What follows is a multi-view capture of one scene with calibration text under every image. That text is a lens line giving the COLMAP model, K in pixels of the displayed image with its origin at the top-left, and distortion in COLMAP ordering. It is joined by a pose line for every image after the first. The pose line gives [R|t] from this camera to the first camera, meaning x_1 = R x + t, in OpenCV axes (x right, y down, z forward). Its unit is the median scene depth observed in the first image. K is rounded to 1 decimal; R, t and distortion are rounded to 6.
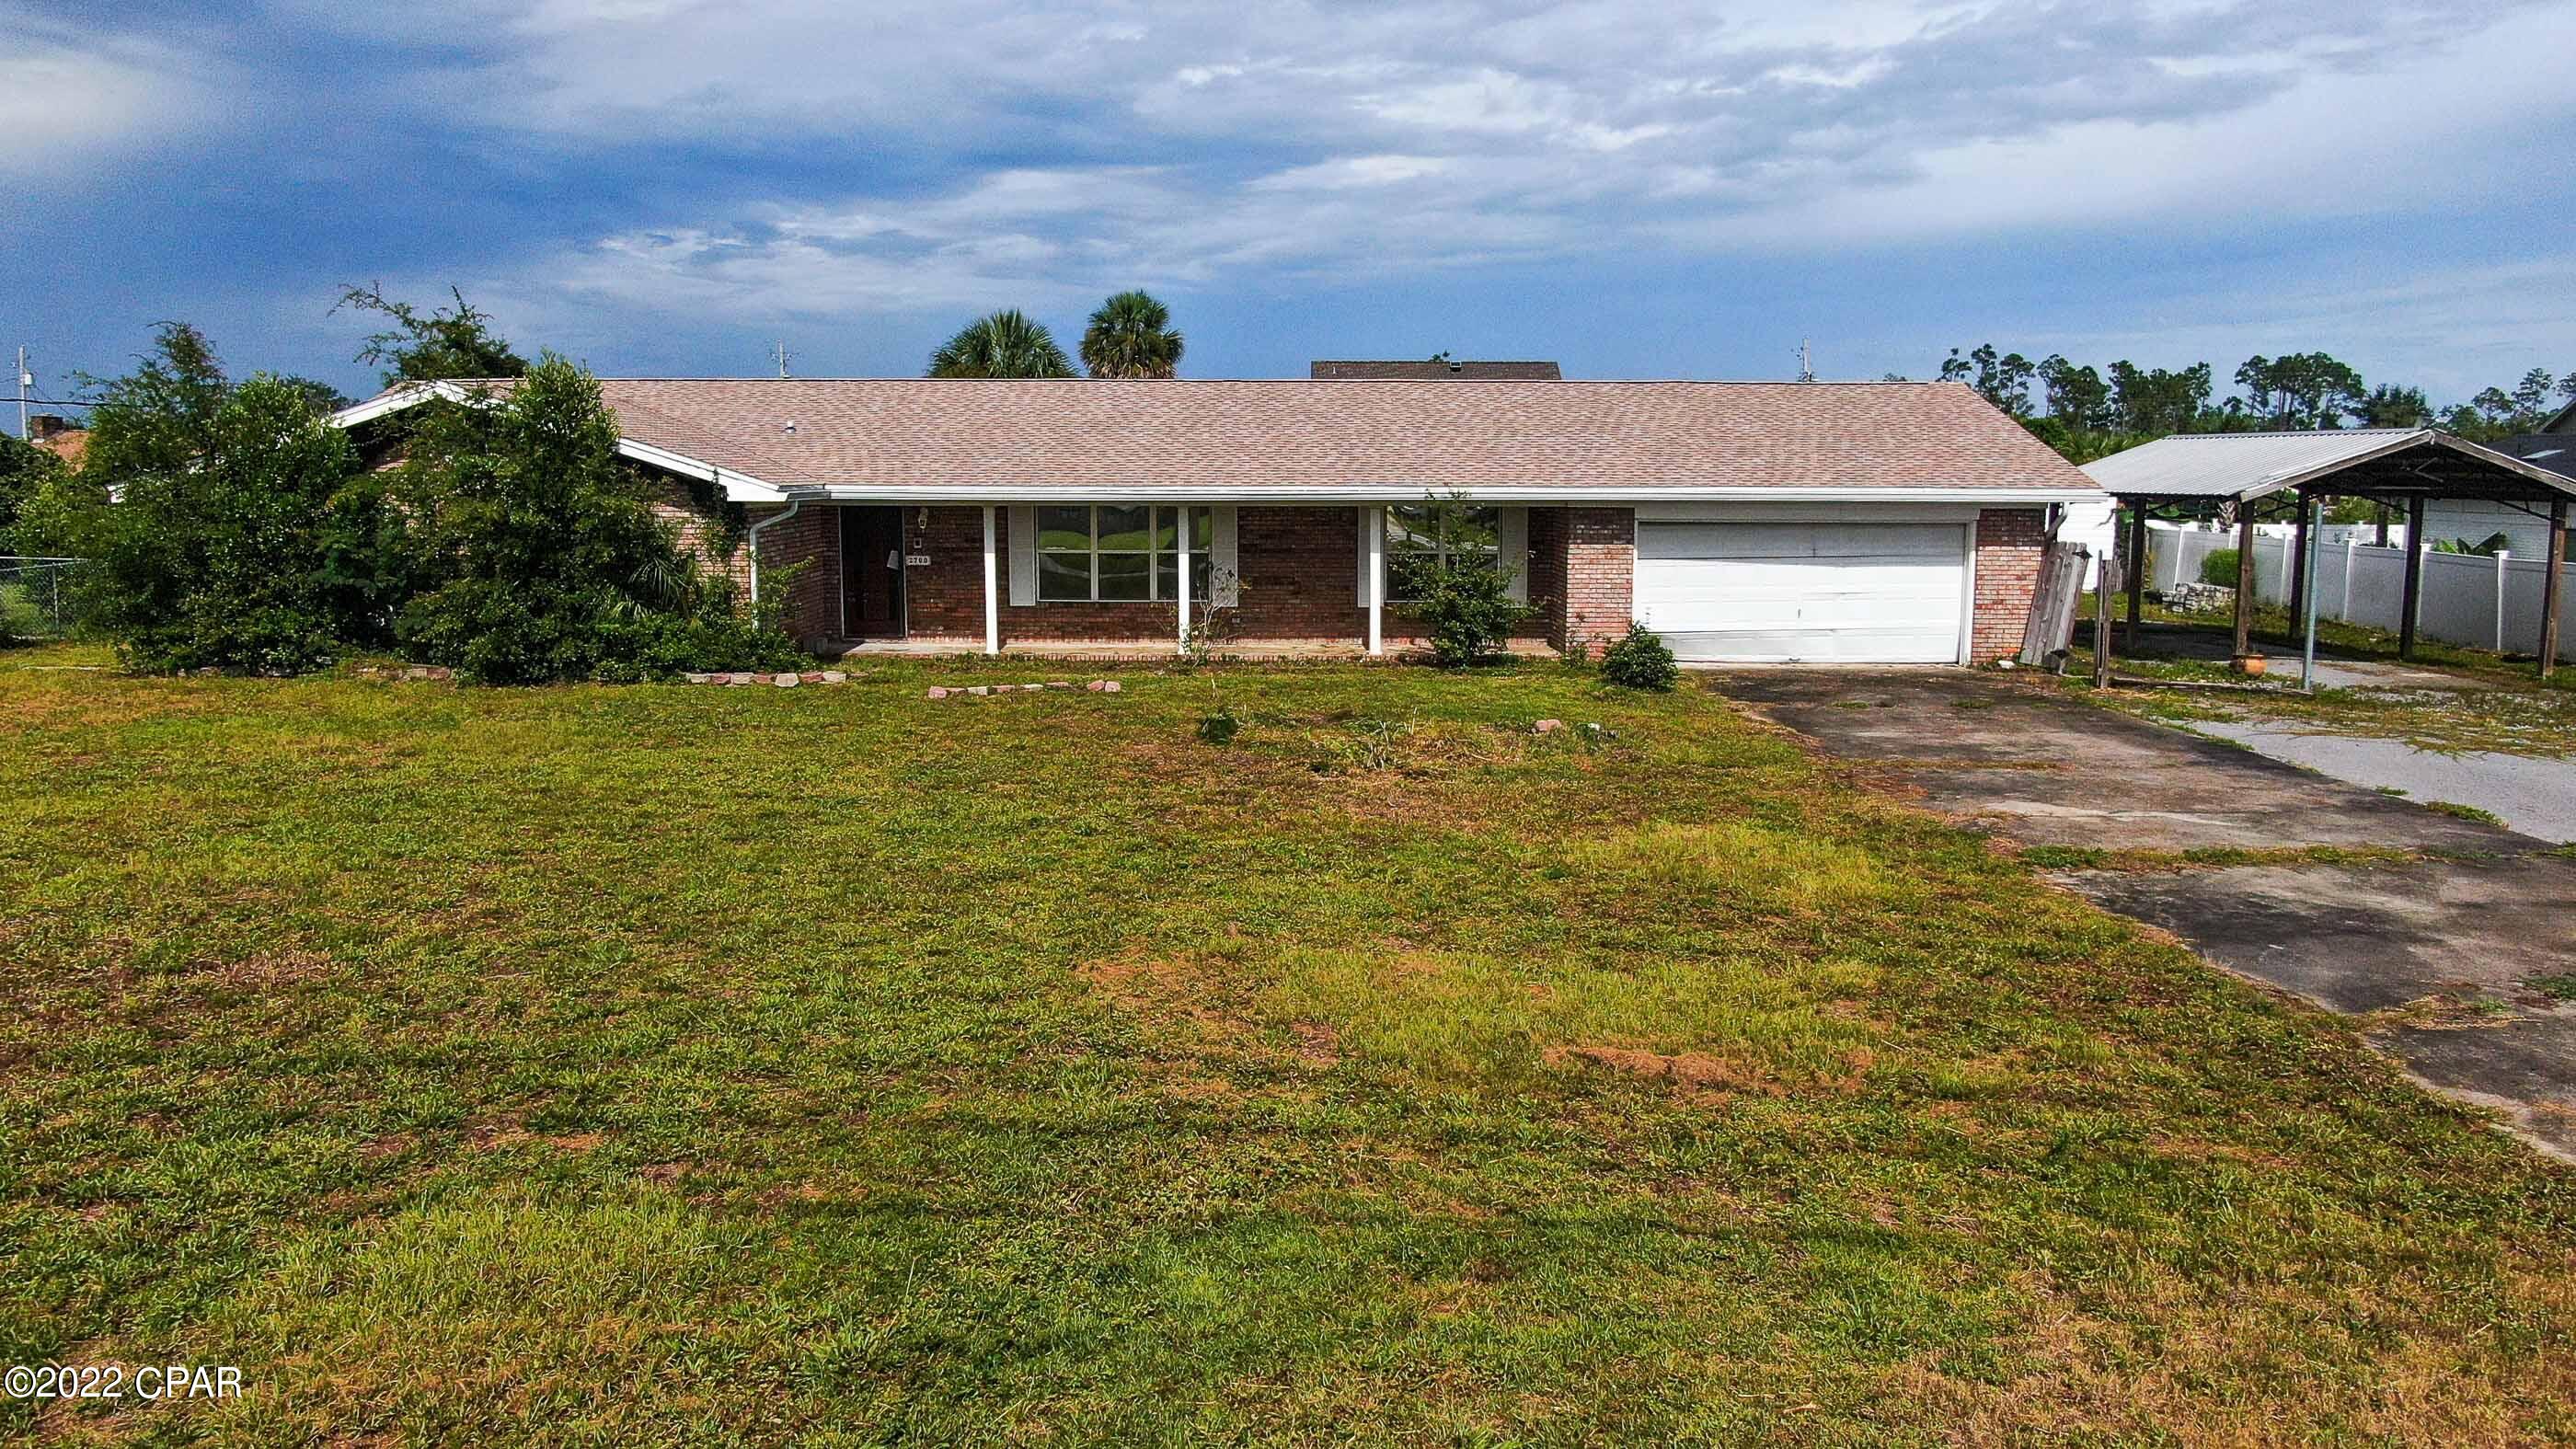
lens RADIAL K [[1851.8, 0, 1284.7], [0, 1851.8, 717.1], [0, 0, 1]] dist [-0.021629, 0.009755]
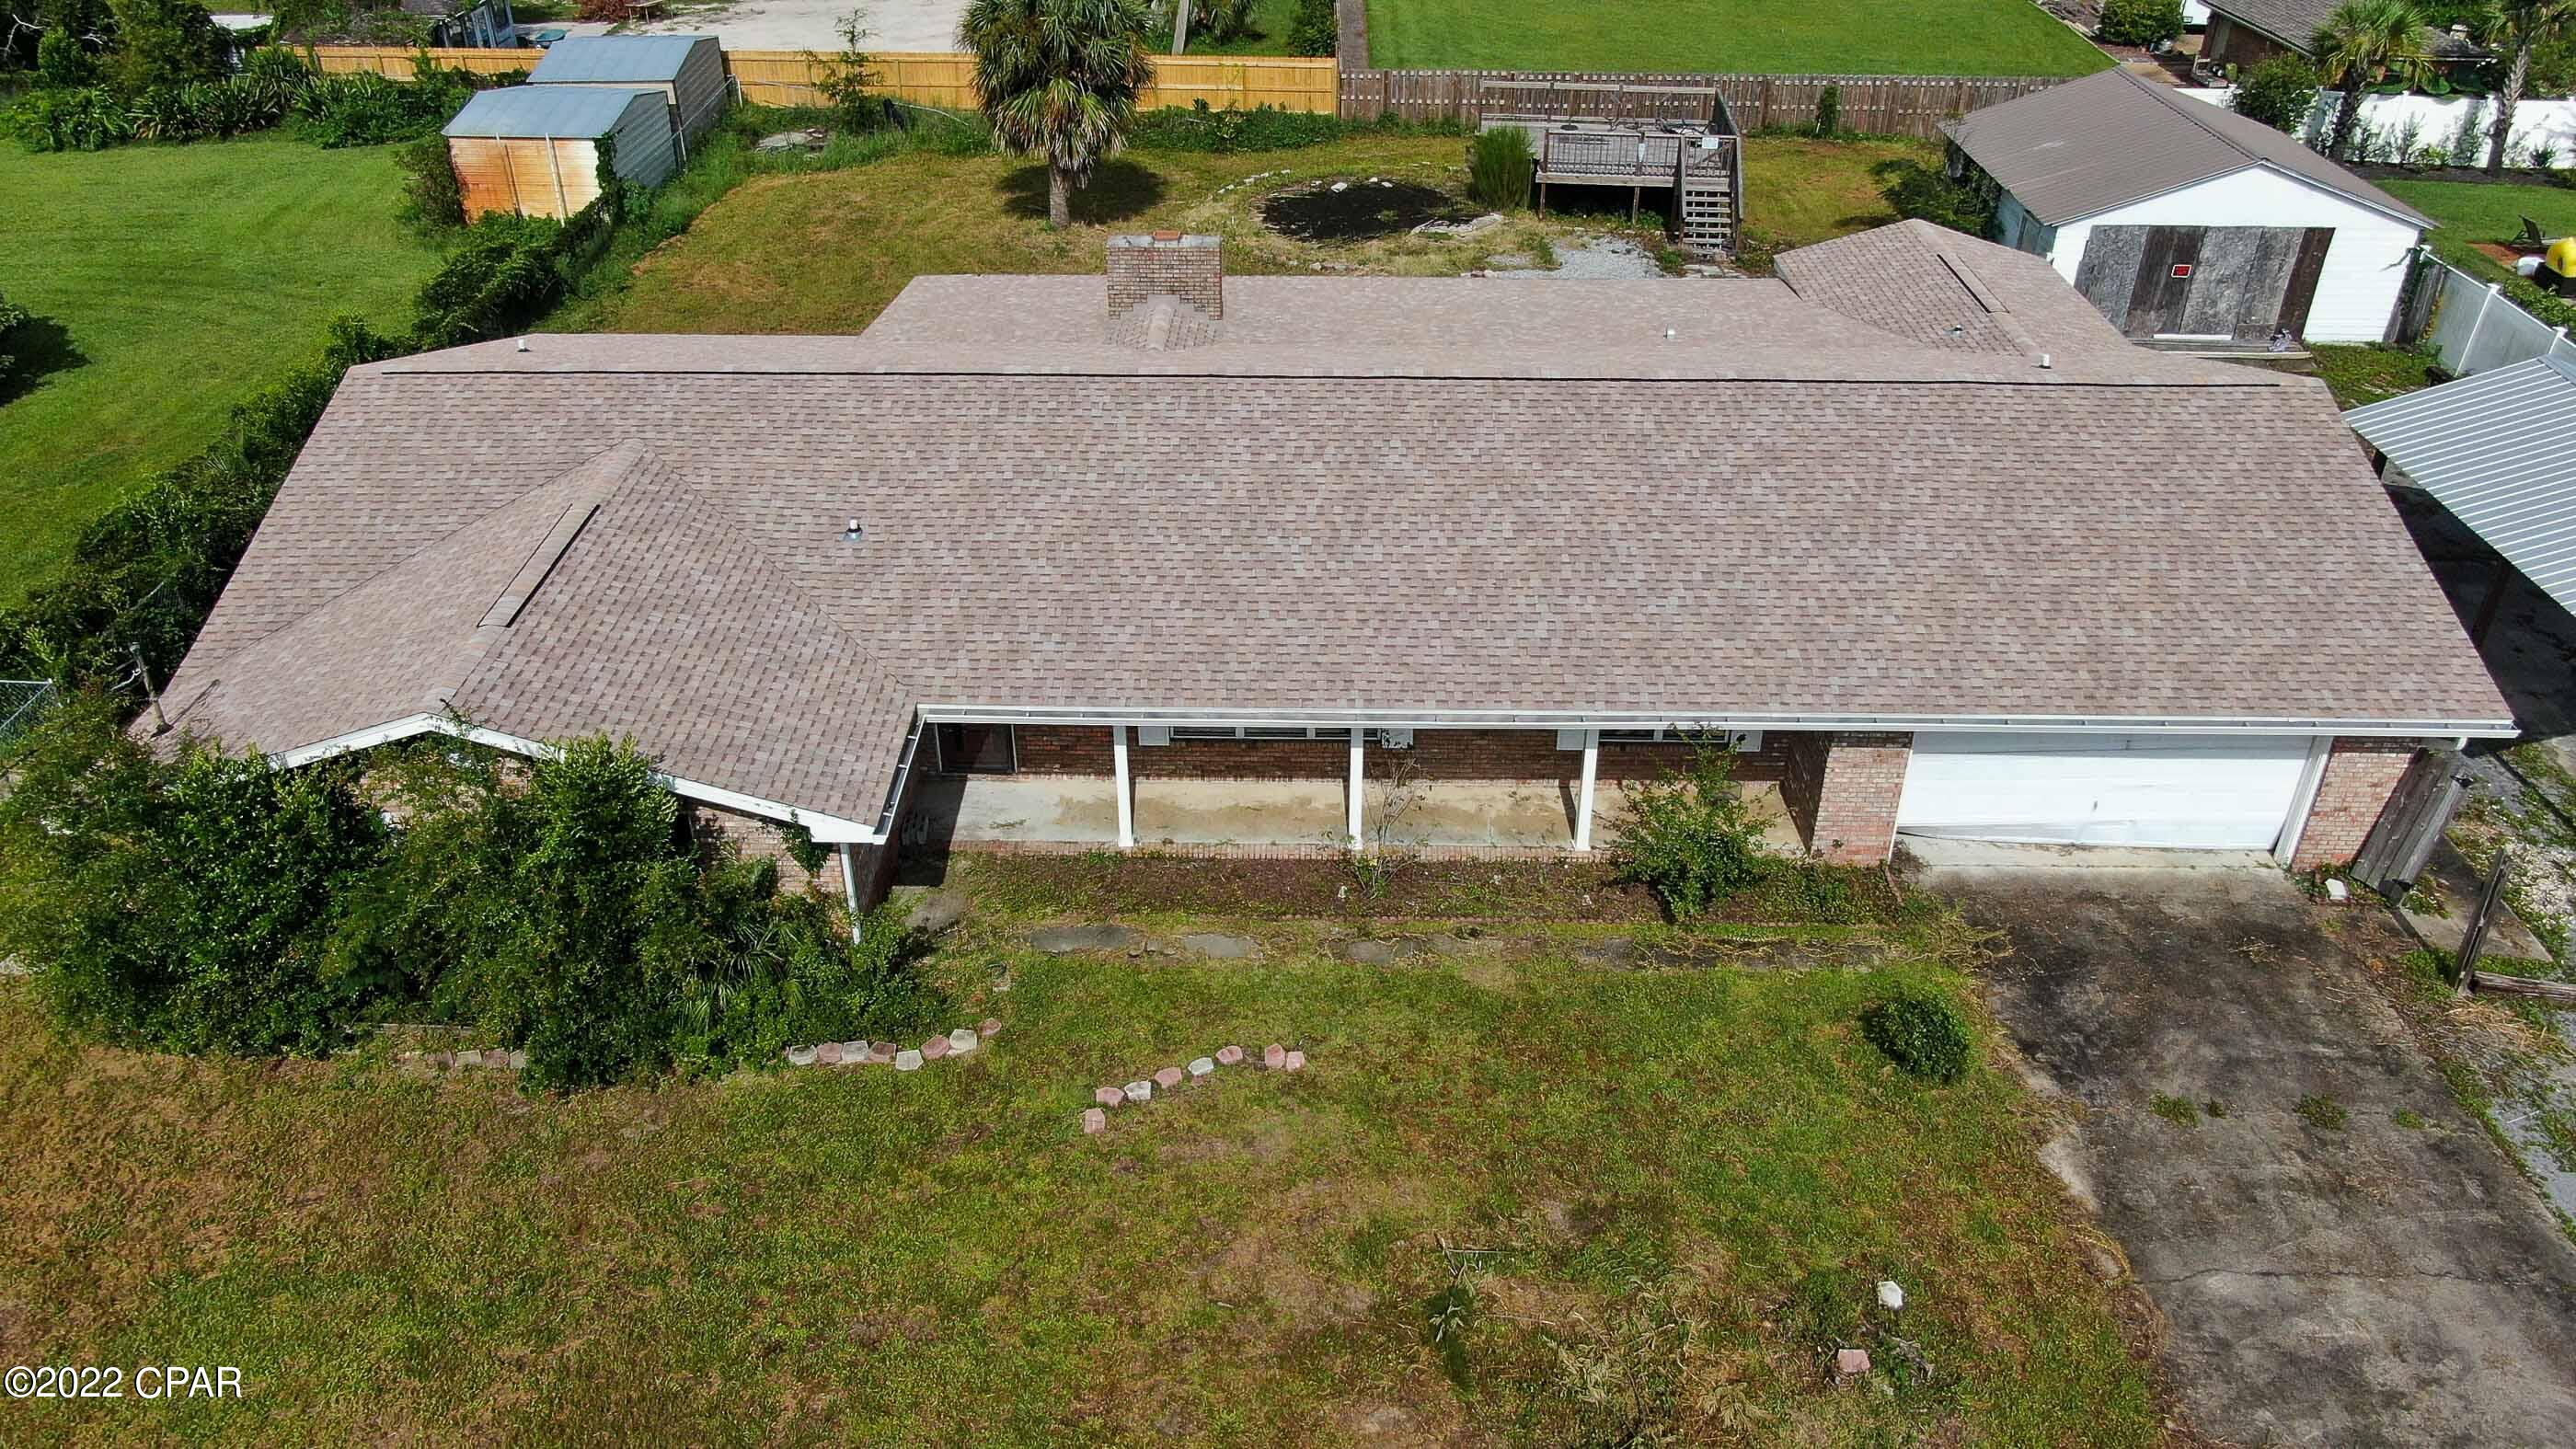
lens RADIAL K [[1851.8, 0, 1289.9], [0, 1851.8, 726.9], [0, 0, 1]] dist [-0.021629, 0.009755]
pose [[0.999933, 0.004823, -0.010504, -0.076029], [-0.000058, 0.910865, 0.412703, -0.436769], [0.011558, -0.412675, 0.910805, 0.258727]]
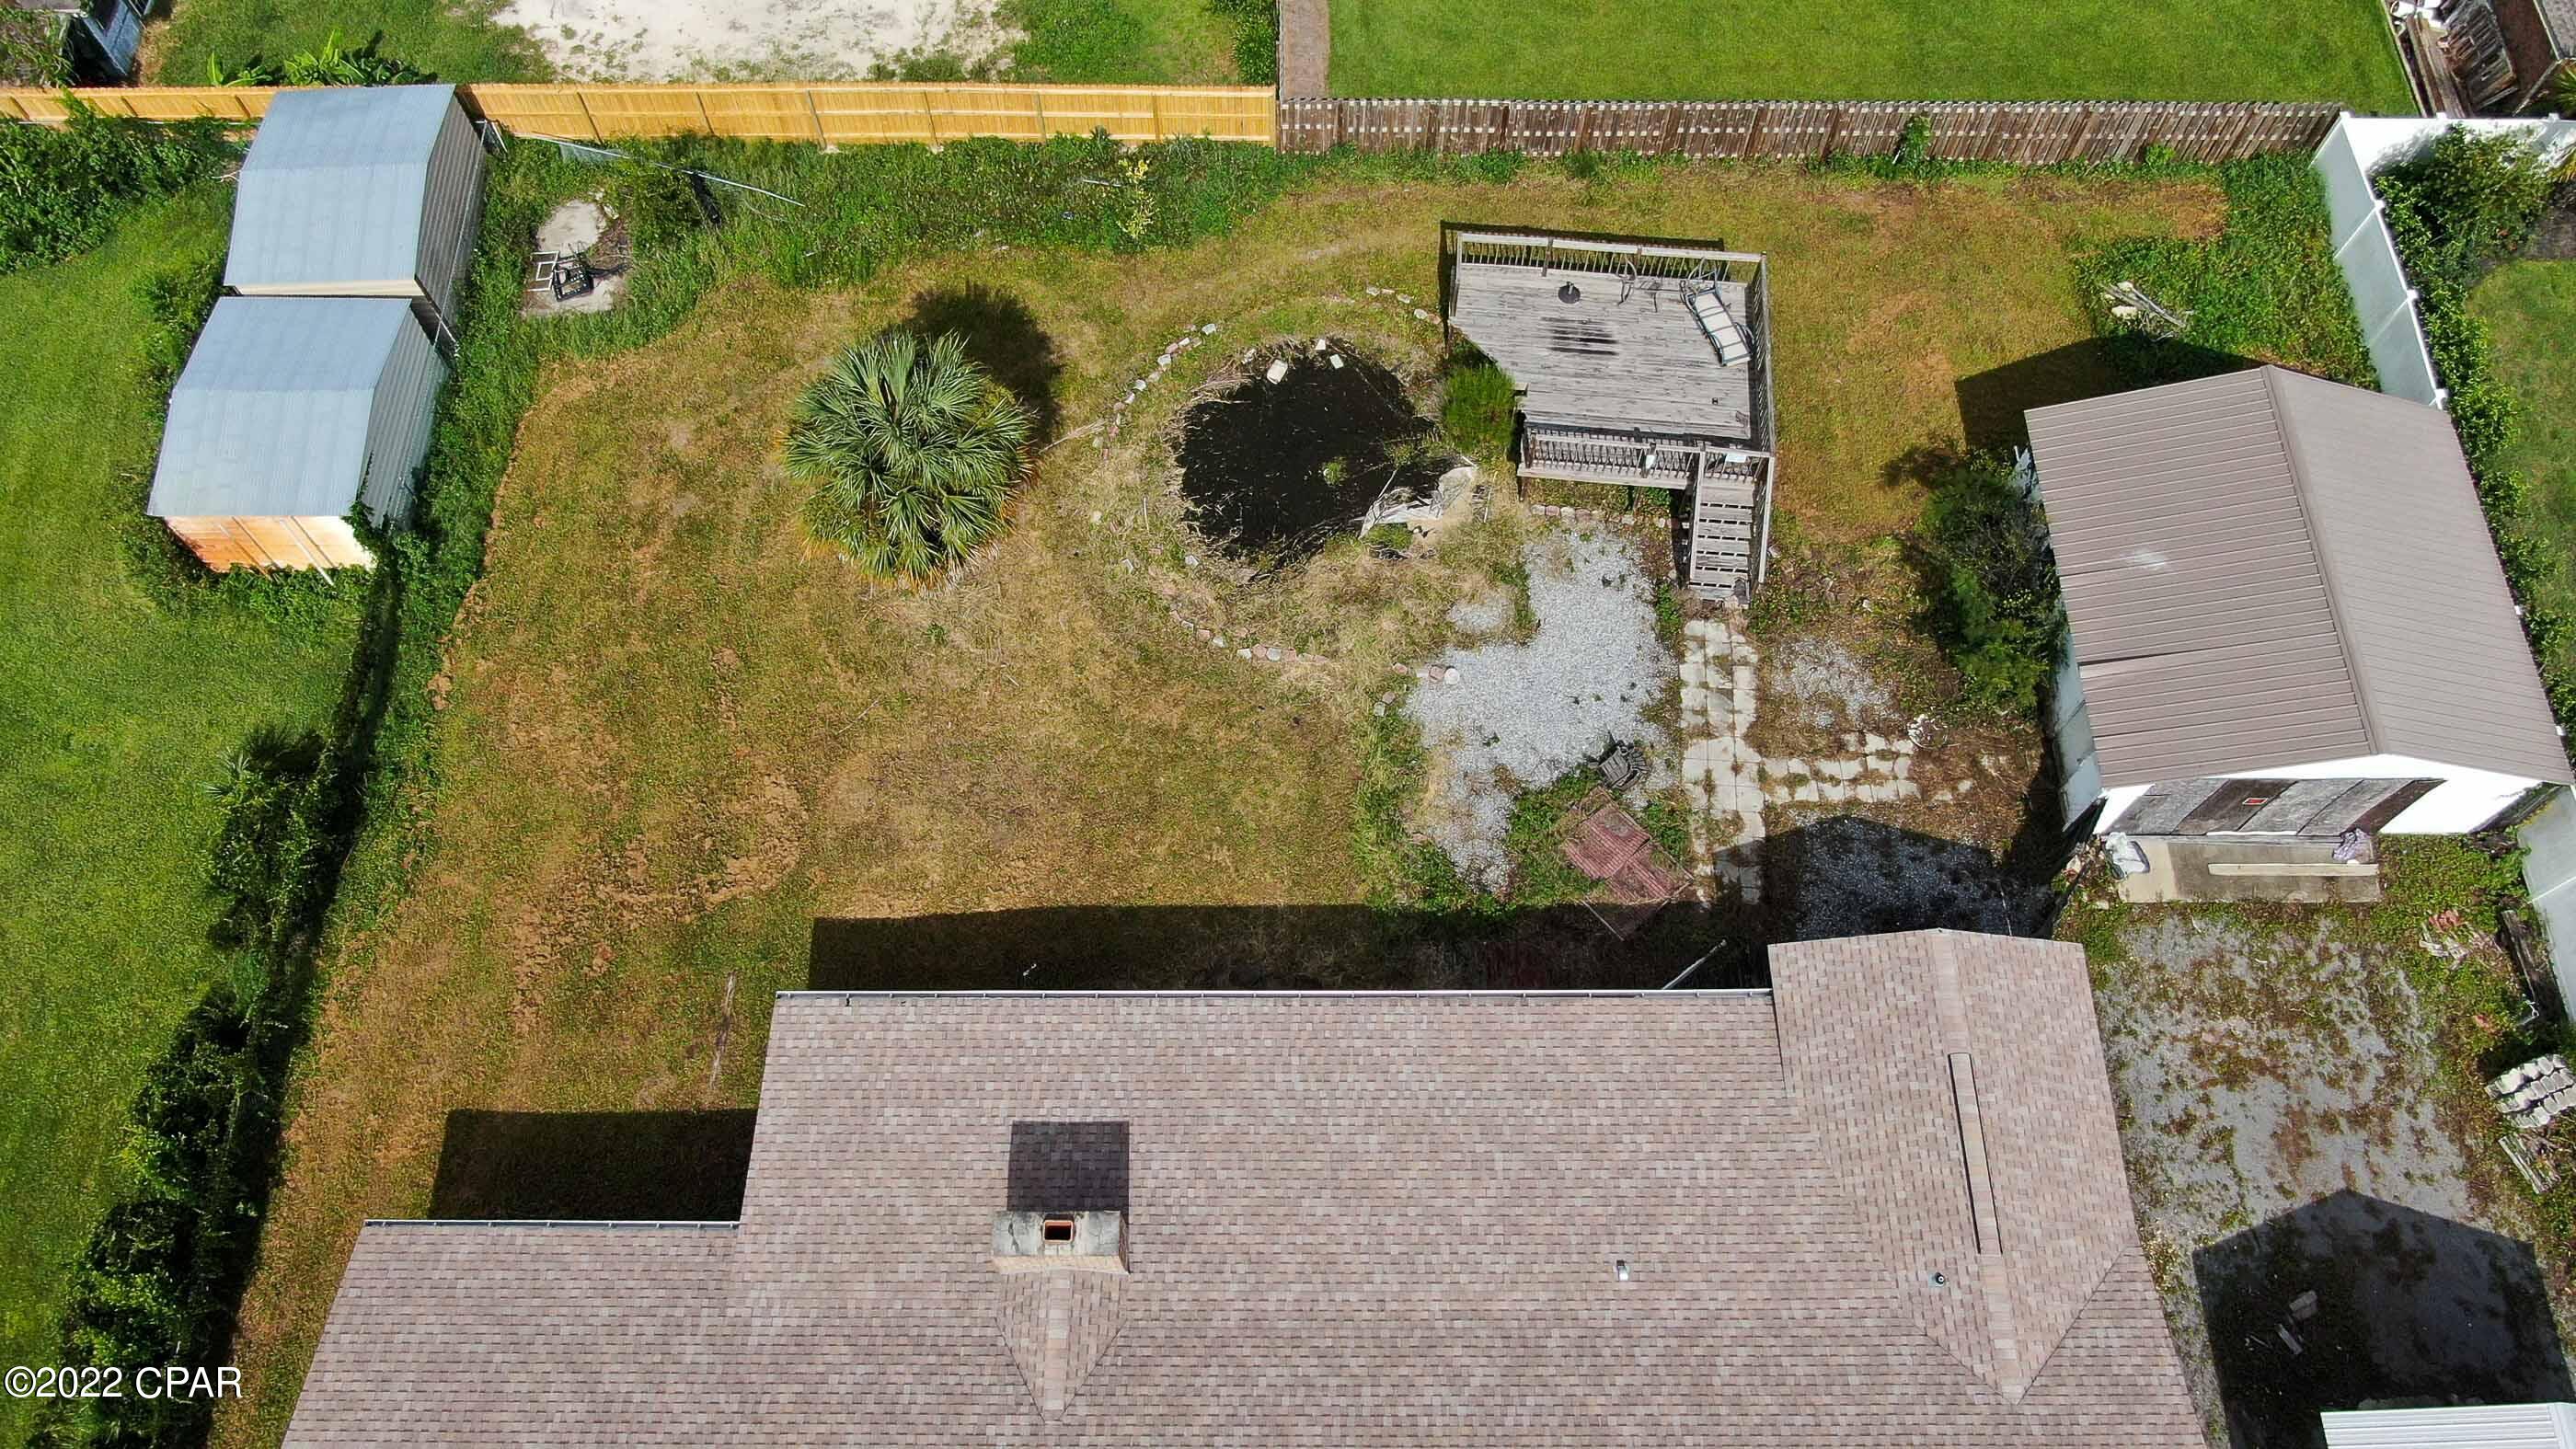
lens RADIAL K [[1851.8, 0, 1290.9], [0, 1851.8, 724.2], [0, 0, 1]] dist [-0.021629, 0.009755]
pose [[0.999985, -0.004407, -0.003237, -0.036158], [0.005149, 0.559583, 0.828758, -1.198906], [-0.001841, -0.828763, 0.559597, 1.060782]]
